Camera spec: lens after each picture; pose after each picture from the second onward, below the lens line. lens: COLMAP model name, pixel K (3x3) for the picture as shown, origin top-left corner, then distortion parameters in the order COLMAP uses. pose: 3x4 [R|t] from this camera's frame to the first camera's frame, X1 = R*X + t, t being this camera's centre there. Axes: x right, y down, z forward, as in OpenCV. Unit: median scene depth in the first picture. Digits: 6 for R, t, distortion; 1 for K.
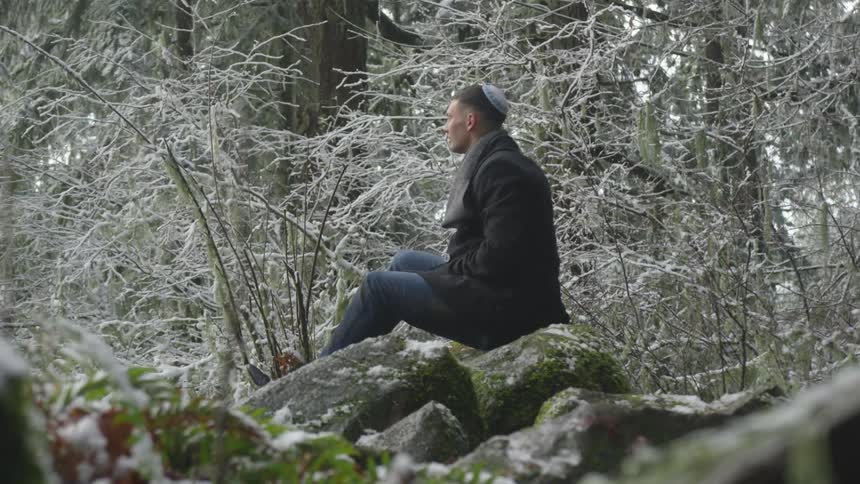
lens RADIAL K [[1481.1, 0, 429.5], [0, 1481.1, 241.5], [0, 0, 1]] dist [0.075971, 0.000000]
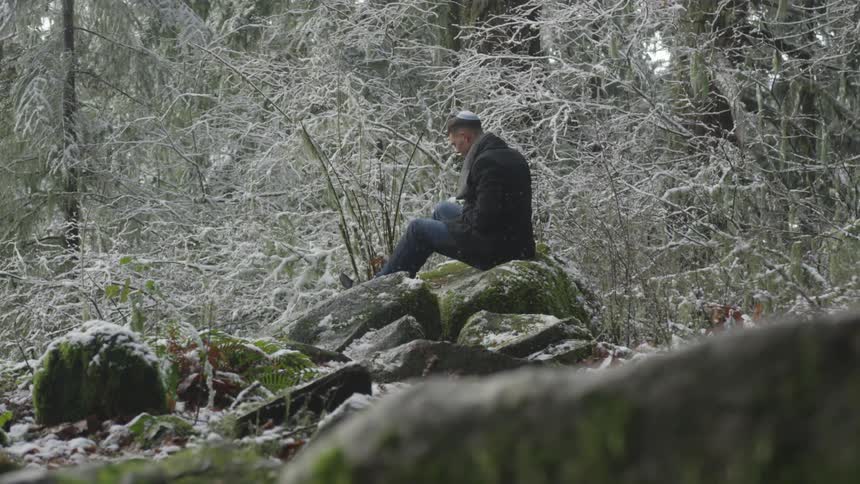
lens RADIAL K [[1481.1, 0, 430.3], [0, 1481.1, 242.4], [0, 0, 1]] dist [0.075971, 0.000000]
pose [[0.987439, 0.040200, -0.152798, 0.278437], [-0.020862, 0.991796, 0.126117, -0.195945], [0.156614, -0.121345, 0.980177, -0.734792]]
